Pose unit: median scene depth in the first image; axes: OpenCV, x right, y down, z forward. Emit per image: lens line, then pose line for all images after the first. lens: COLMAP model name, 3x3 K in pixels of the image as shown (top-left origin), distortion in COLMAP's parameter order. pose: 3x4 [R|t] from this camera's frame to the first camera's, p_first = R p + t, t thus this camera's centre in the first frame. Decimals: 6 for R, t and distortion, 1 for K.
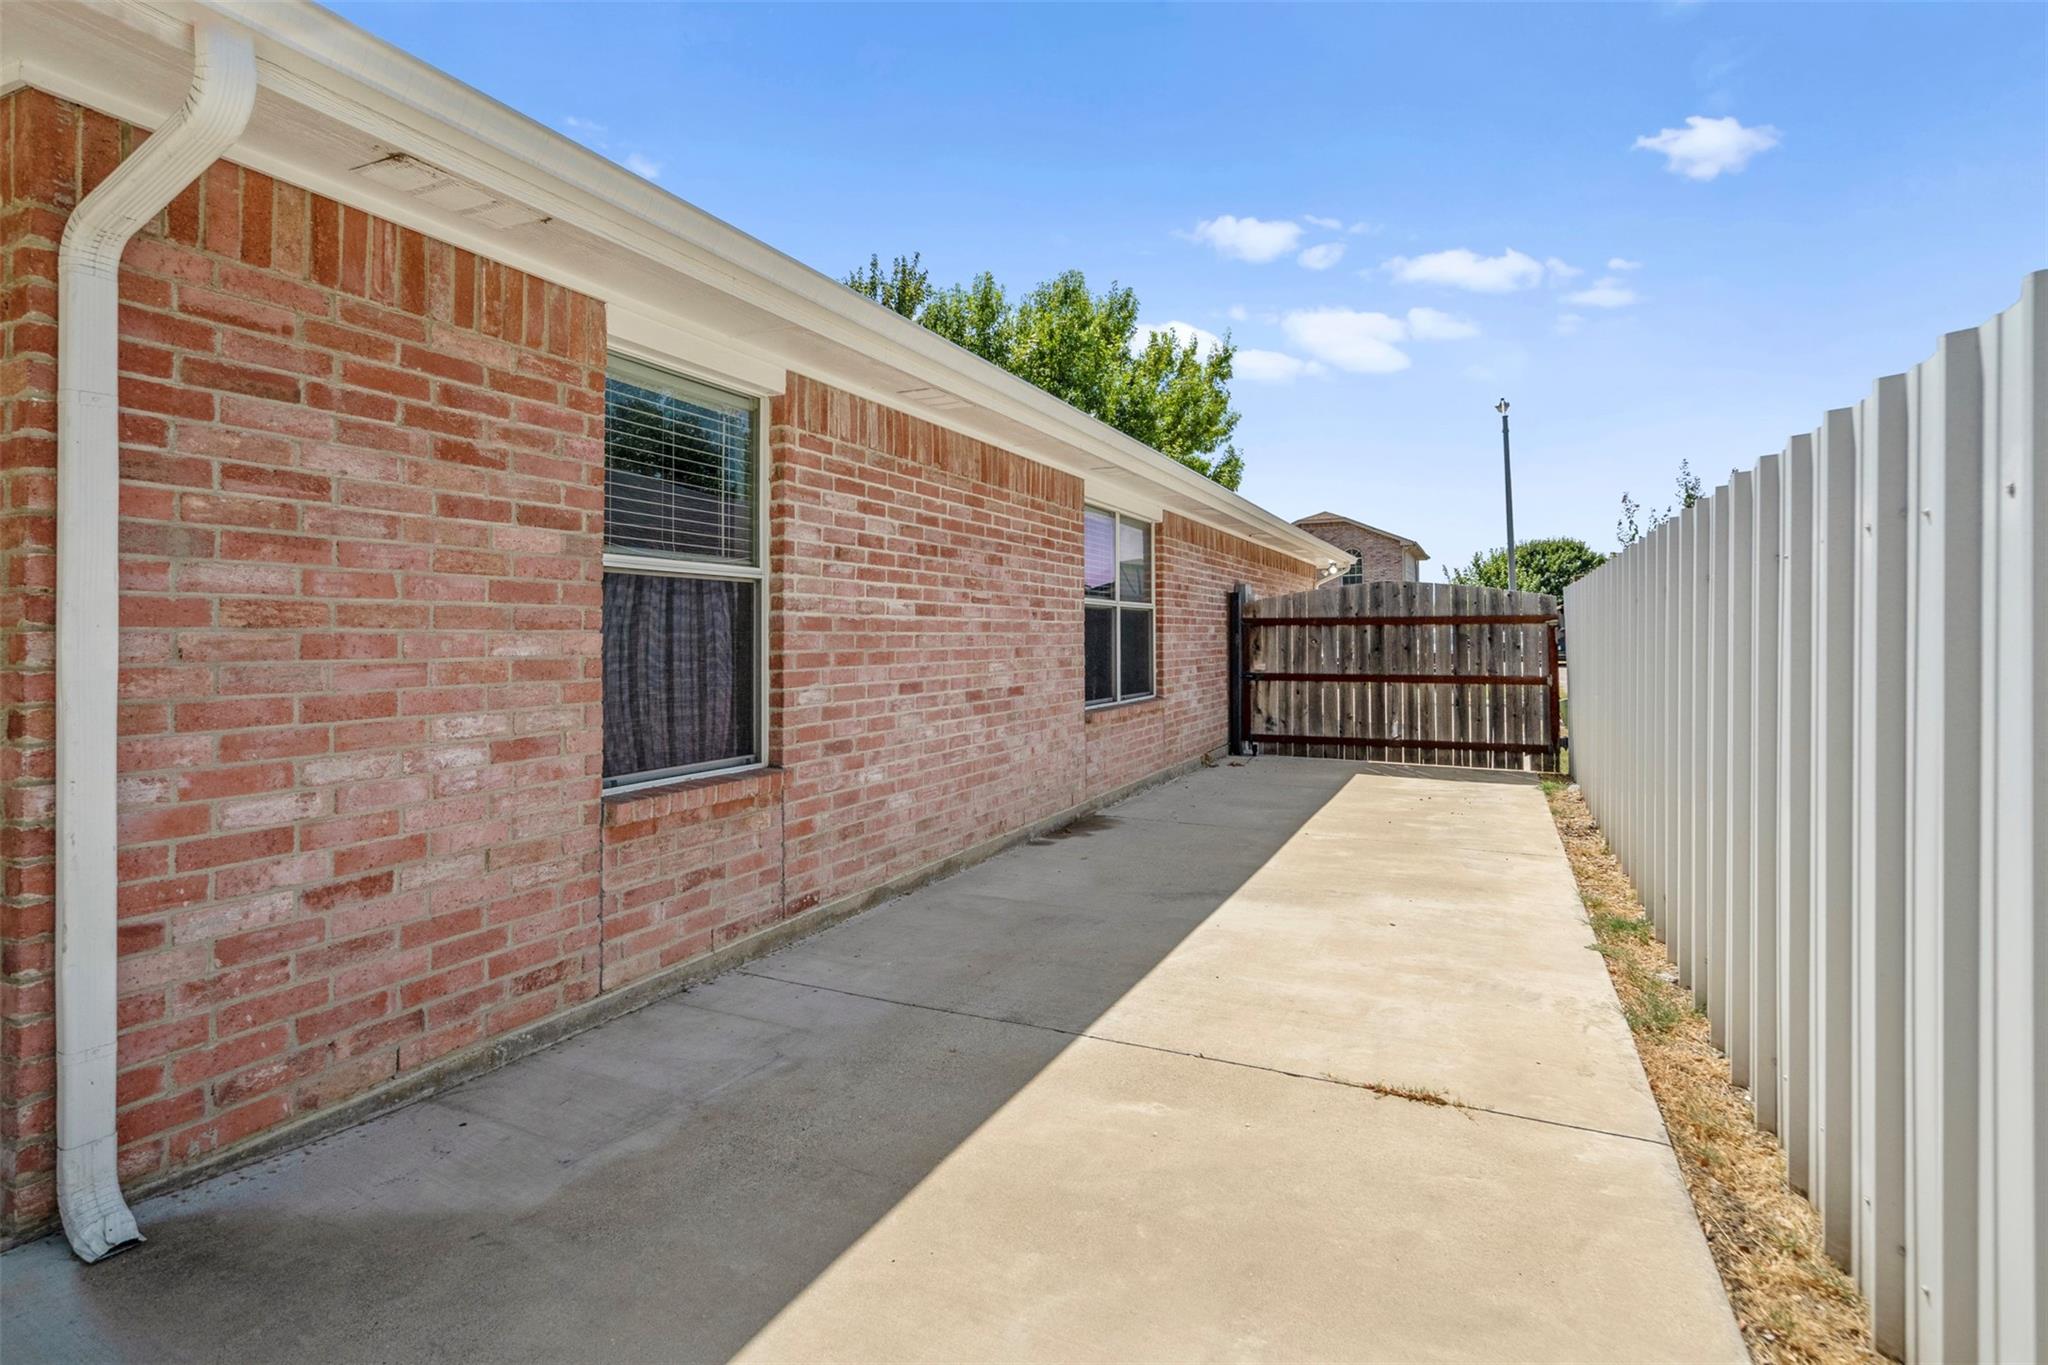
lens RADIAL K [[1001.4, 0, 1034.7], [0, 1001.4, 631.4], [0, 0, 1]] dist [-0.002529, -0.000155]
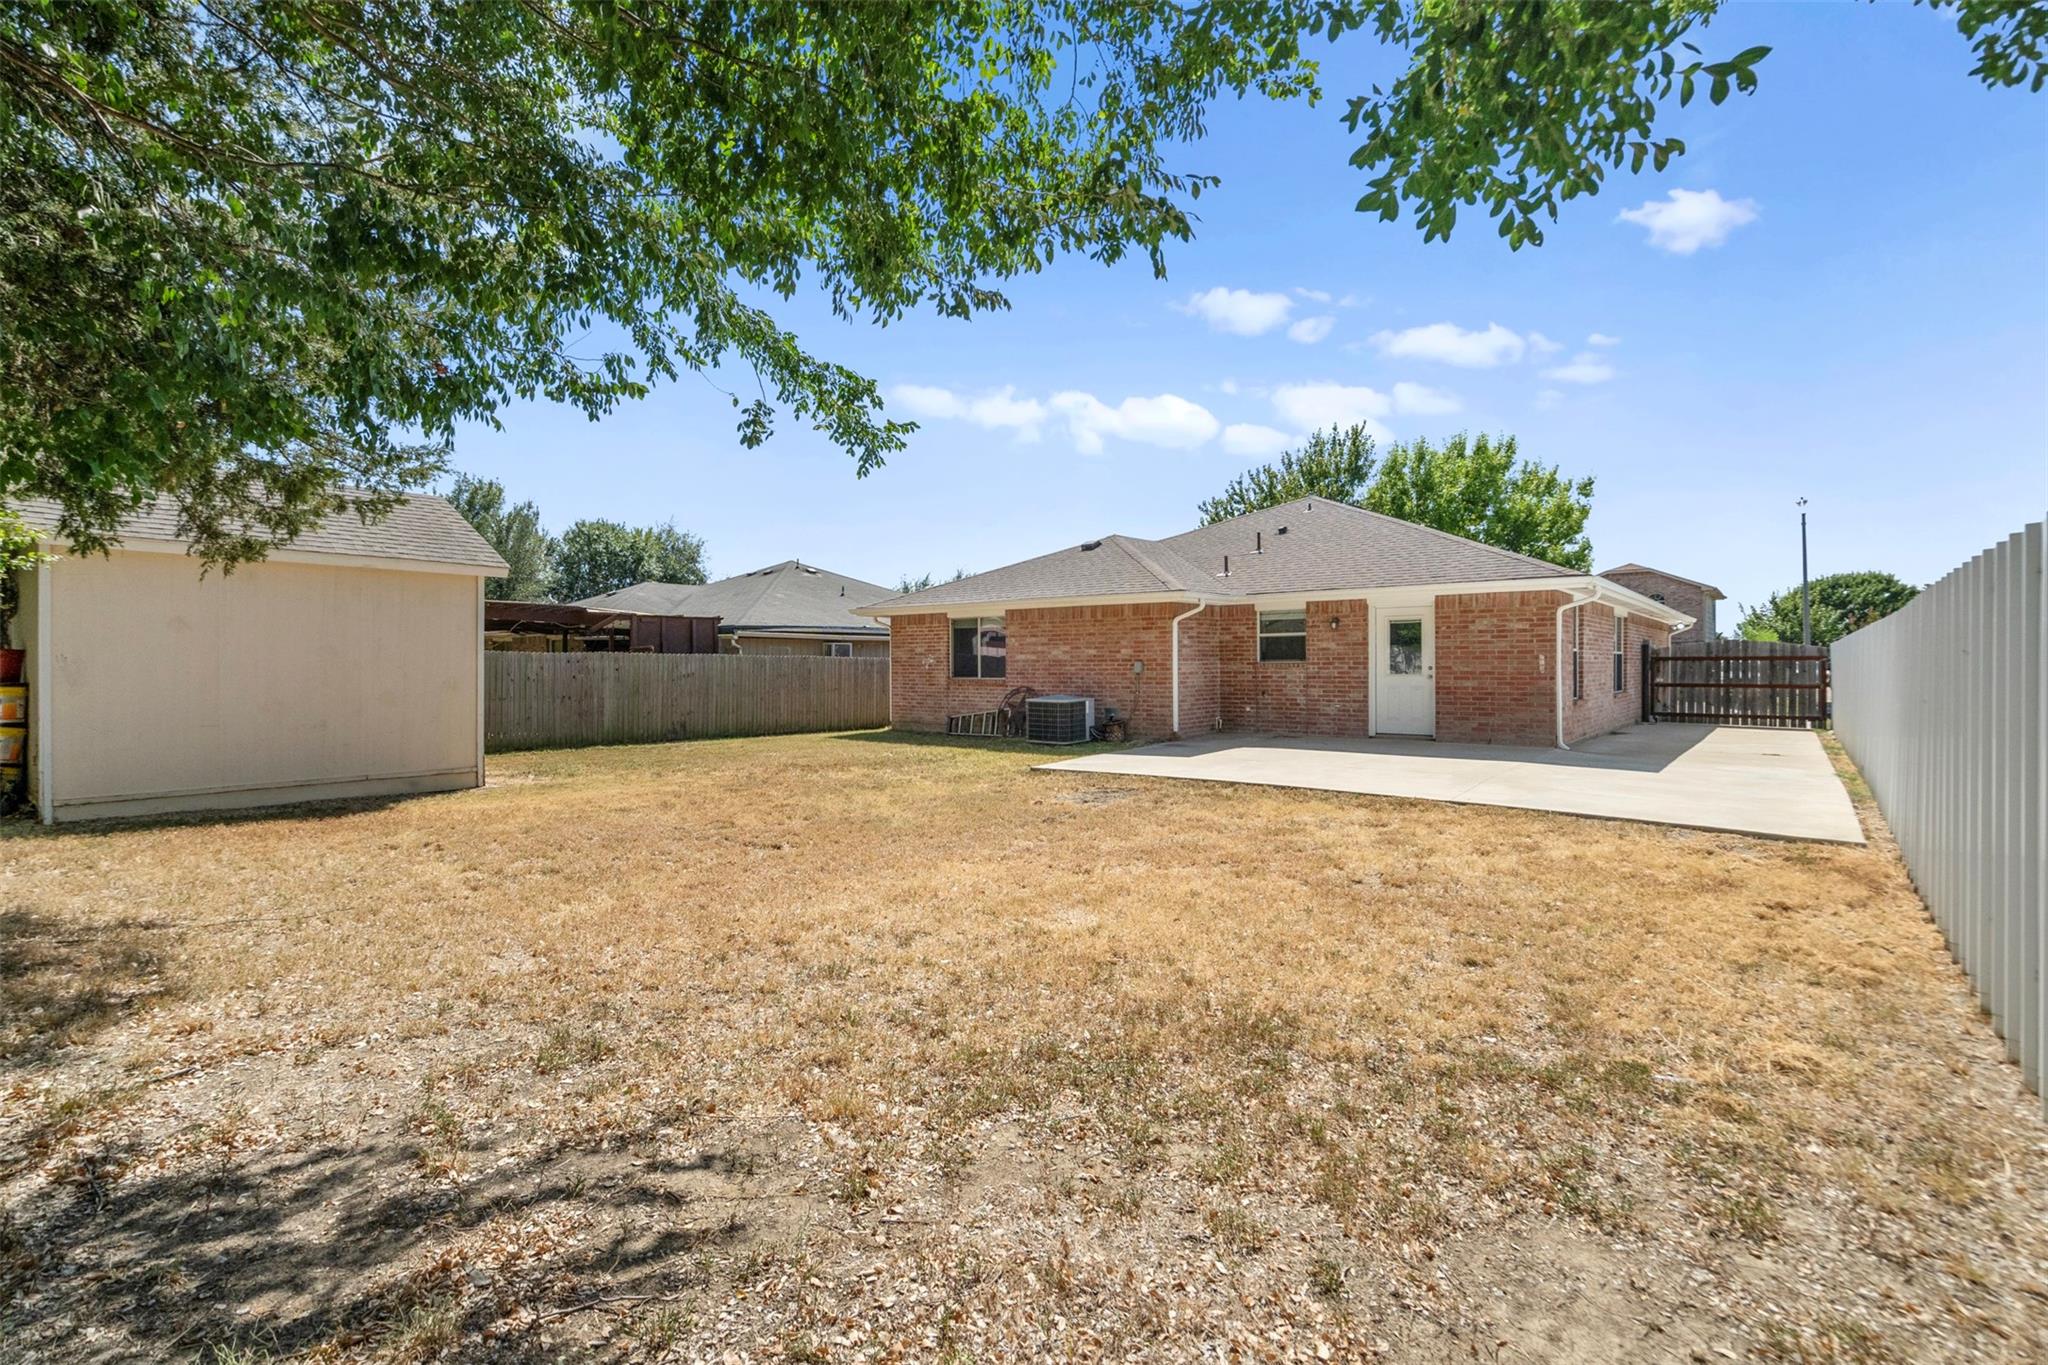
lens RADIAL K [[935.2, 0, 1021.7], [0, 935.2, 684.6], [0, 0, 1]] dist [0.002546, 0.000419]
pose [[0.967503, 0.006790, -0.252768, -0.574280], [0.000023, 0.999637, 0.026940, -0.008203], [0.252859, -0.026071, 0.967152, -1.239370]]
